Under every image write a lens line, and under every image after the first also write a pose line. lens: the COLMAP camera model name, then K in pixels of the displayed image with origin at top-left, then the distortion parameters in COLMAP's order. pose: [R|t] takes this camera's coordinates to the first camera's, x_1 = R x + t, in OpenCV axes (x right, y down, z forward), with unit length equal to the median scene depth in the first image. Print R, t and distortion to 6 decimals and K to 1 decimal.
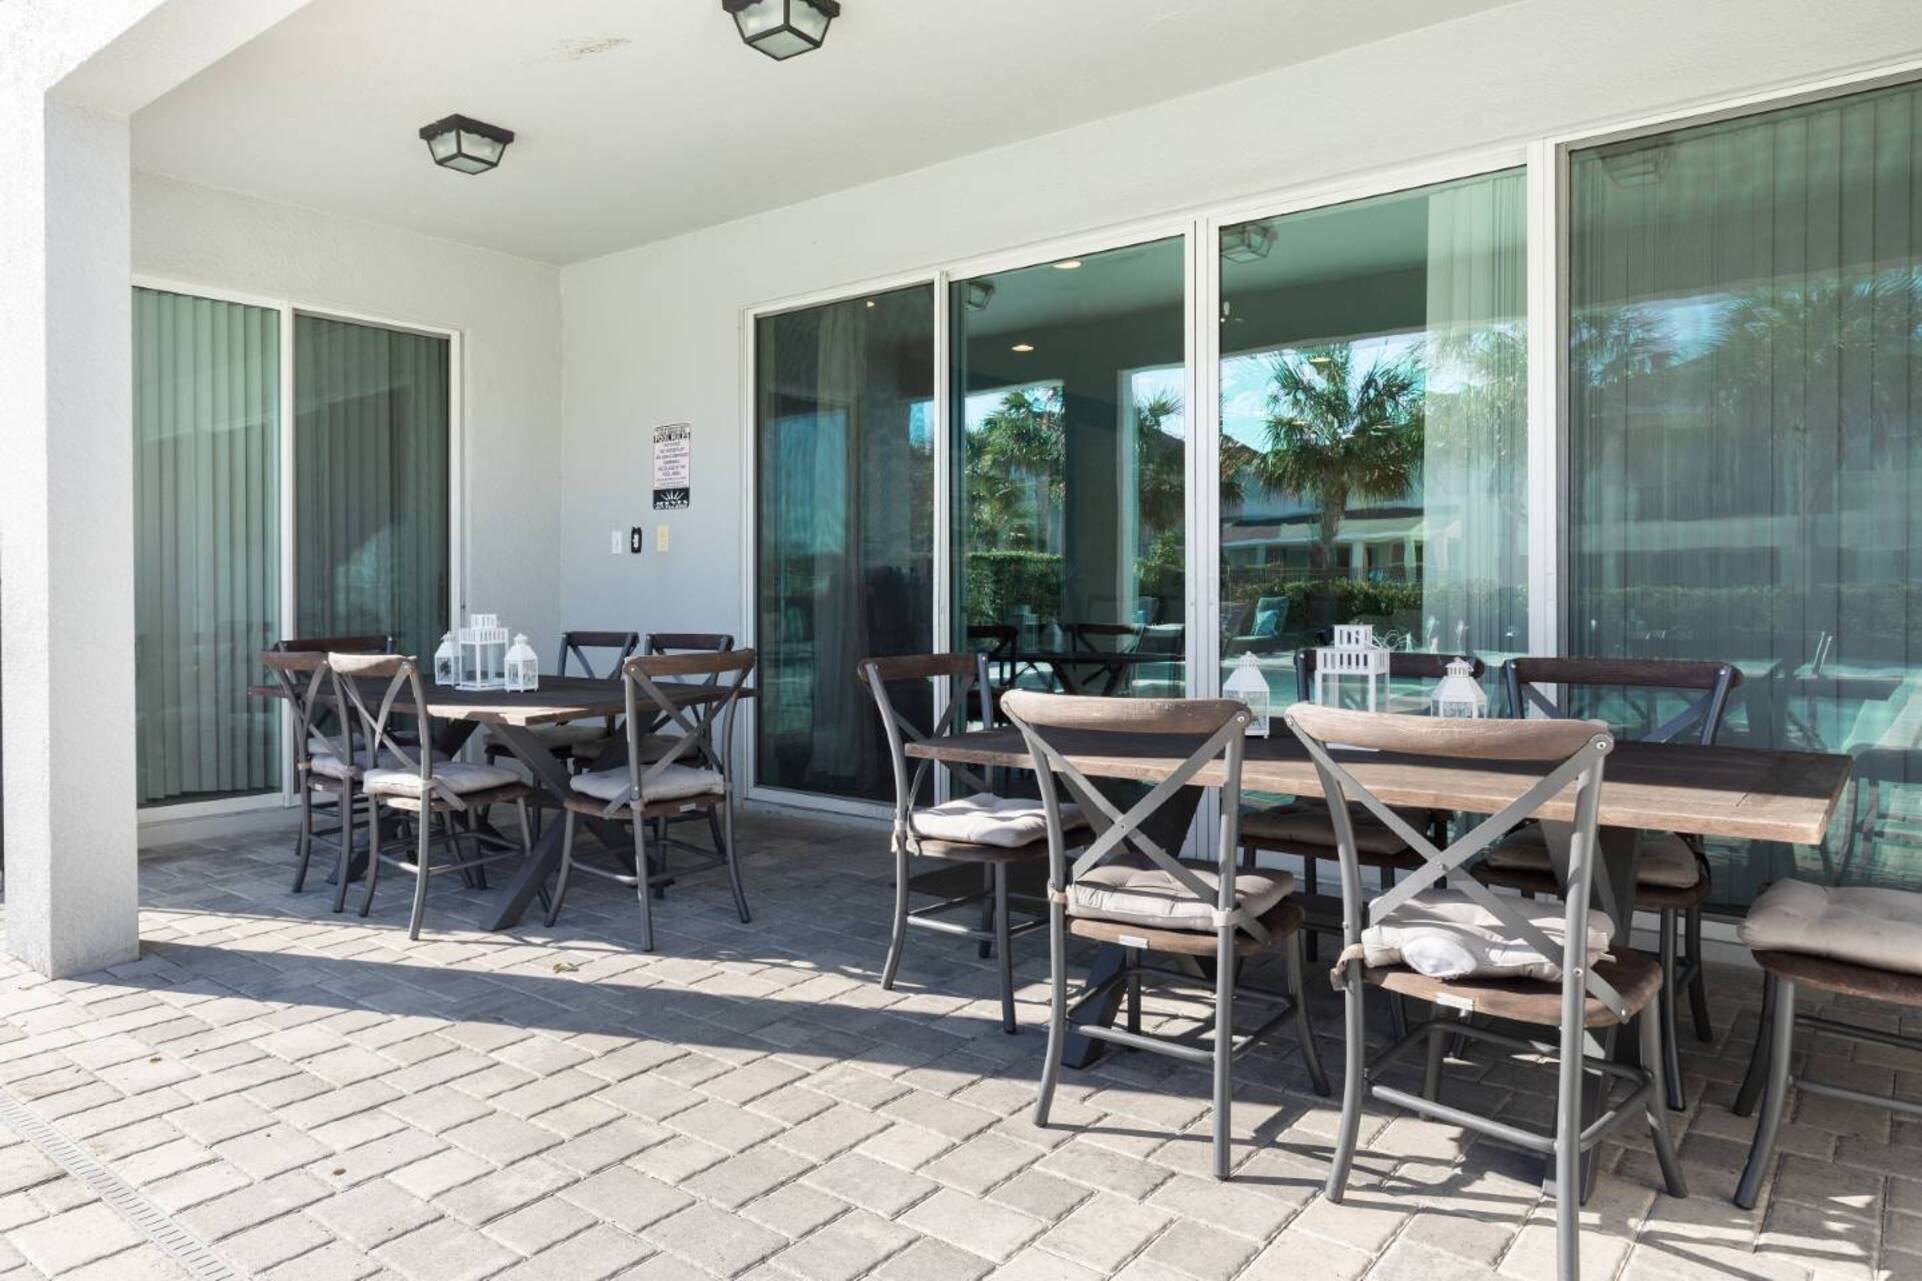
lens RADIAL K [[1216.1, 0, 961.0], [0, 1216.1, 640.5], [0, 0, 1]] dist [0.031657, 0.000558]
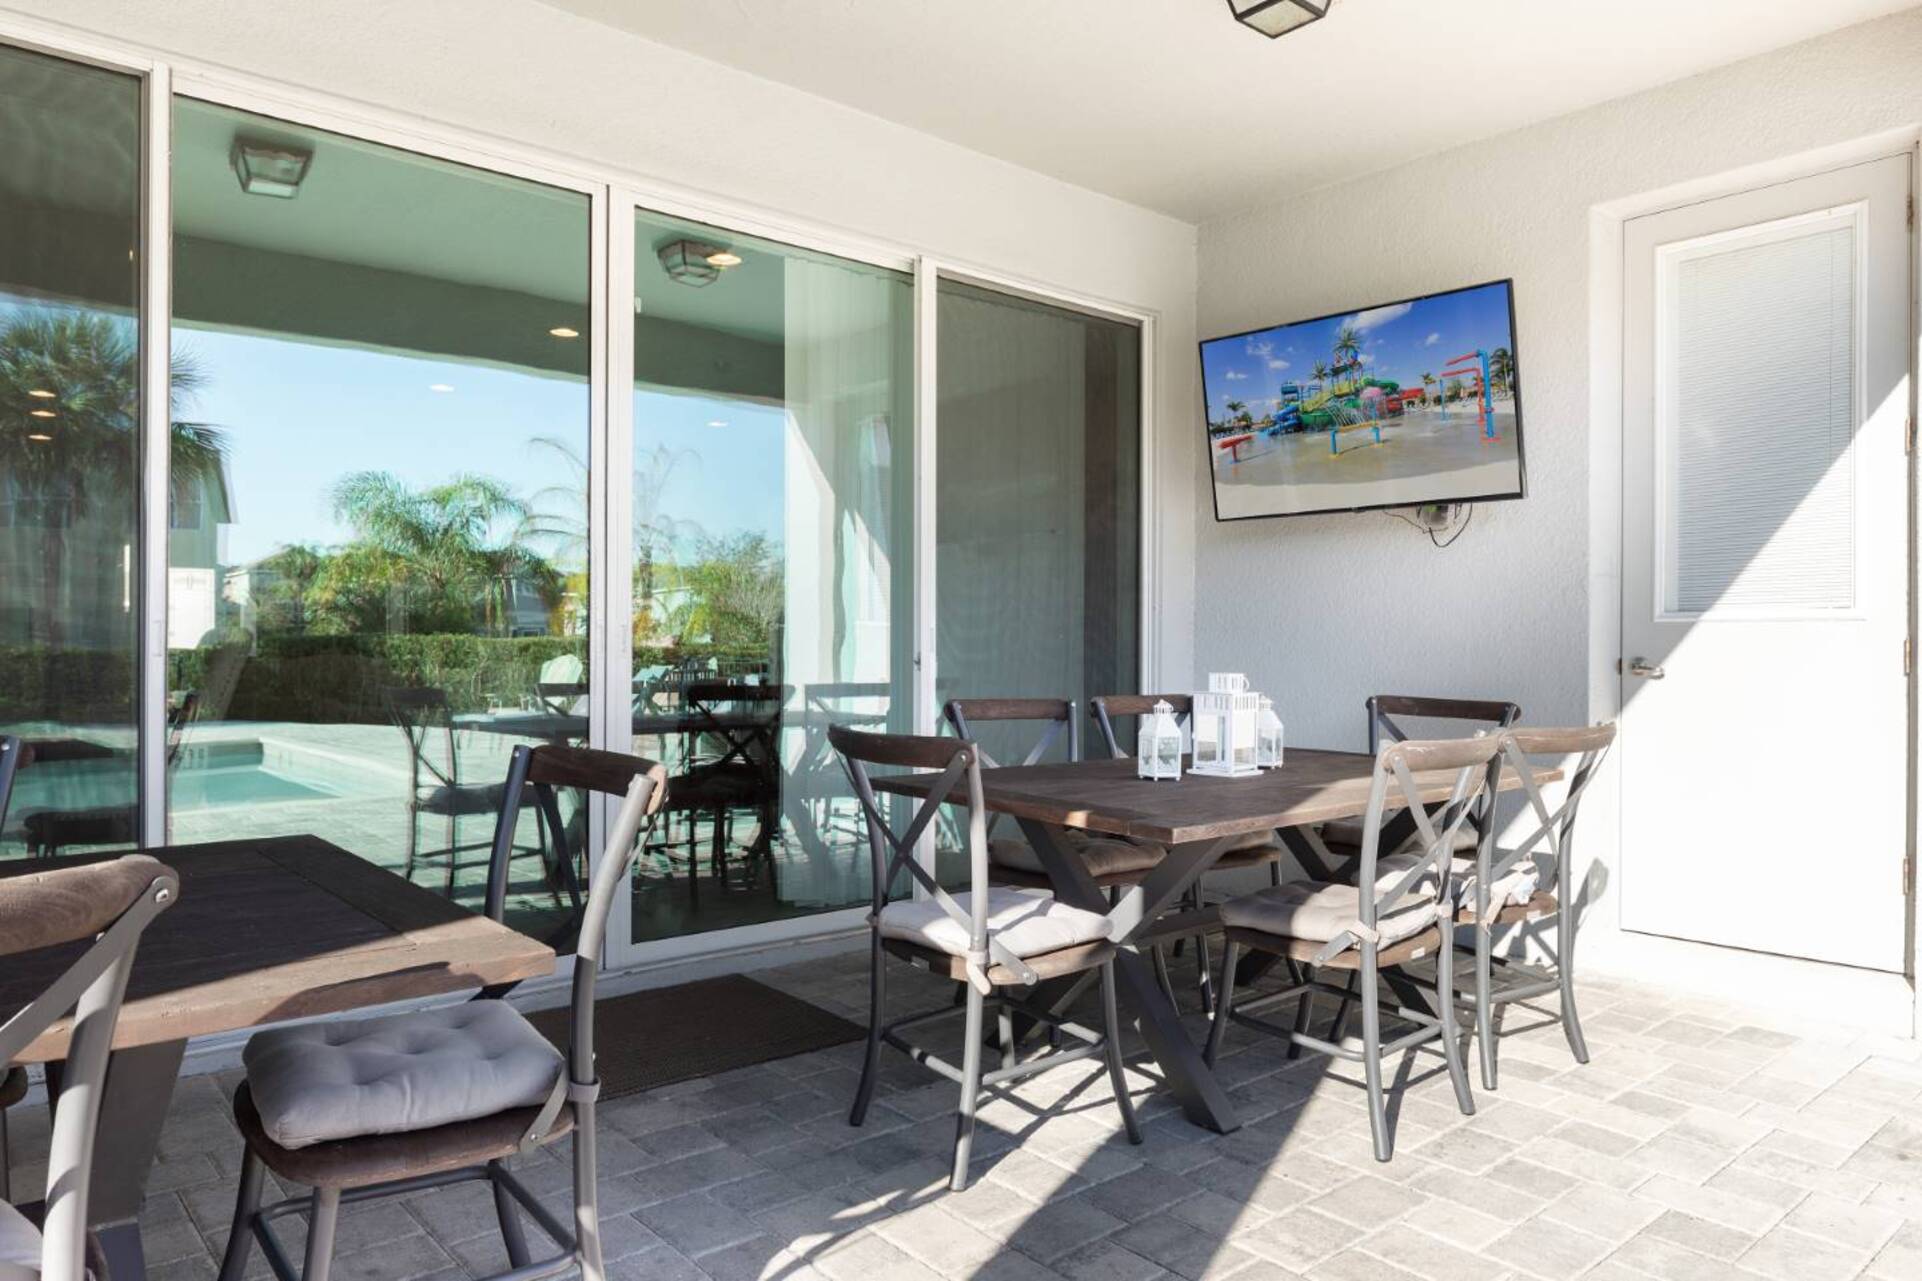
lens RADIAL K [[1279.0, 0, 961.0], [0, 1279.0, 640.5], [0, 0, 1]] dist [0.001456, 0.000445]
pose [[0.200200, 0.004378, 0.979745, -0.785456], [0.029368, 0.999514, -0.010468, -0.034420], [-0.979315, 0.030868, 0.199975, 0.813612]]
